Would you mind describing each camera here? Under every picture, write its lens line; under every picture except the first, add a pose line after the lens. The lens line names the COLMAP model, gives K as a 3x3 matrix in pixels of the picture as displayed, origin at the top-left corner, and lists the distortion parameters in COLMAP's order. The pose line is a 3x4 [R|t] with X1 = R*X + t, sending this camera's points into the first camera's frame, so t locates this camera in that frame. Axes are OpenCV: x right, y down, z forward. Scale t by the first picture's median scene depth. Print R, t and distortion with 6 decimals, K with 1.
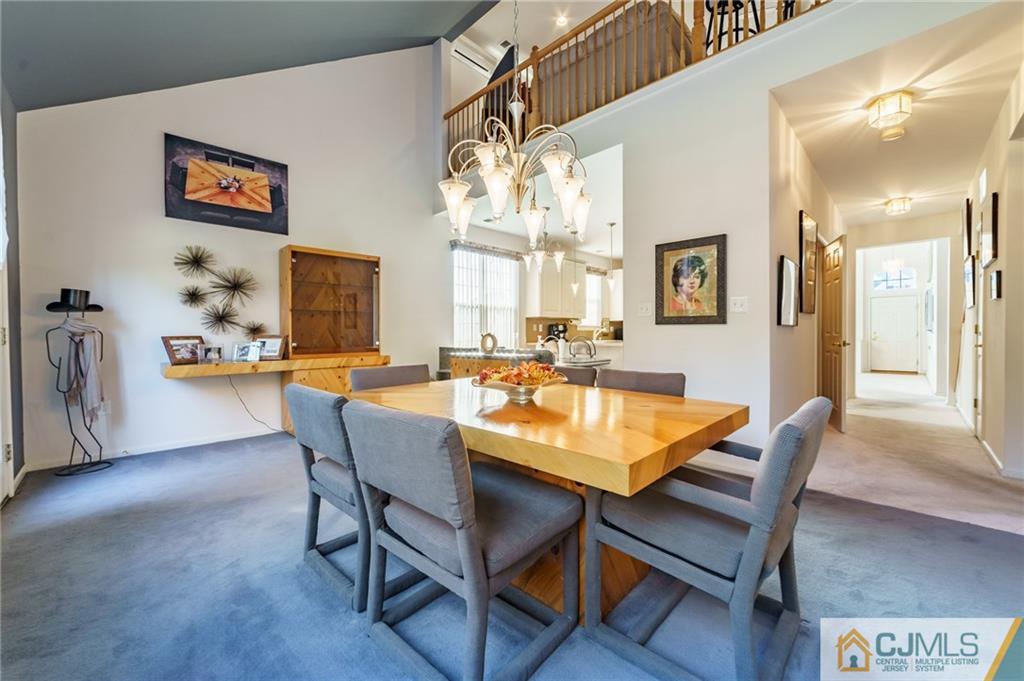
lens RADIAL K [[399.3, 0, 510.0], [0, 399.3, 338.7], [0, 0, 1]] dist [-0.022326, 0.008540]
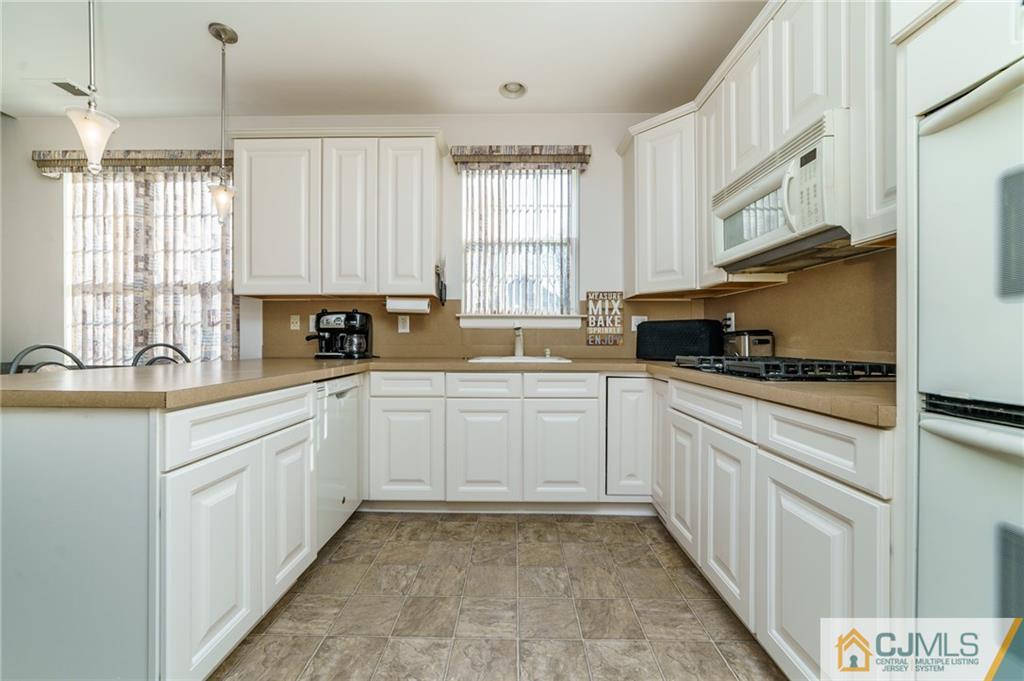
lens RADIAL K [[399.3, 0, 510.0], [0, 399.3, 338.7], [0, 0, 1]] dist [-0.022326, 0.008540]
pose [[0.699473, 0.003842, -0.714649, 0.532917], [-0.010321, 0.999936, -0.004726, -0.011559], [0.714584, 0.010681, 0.699468, 0.887322]]
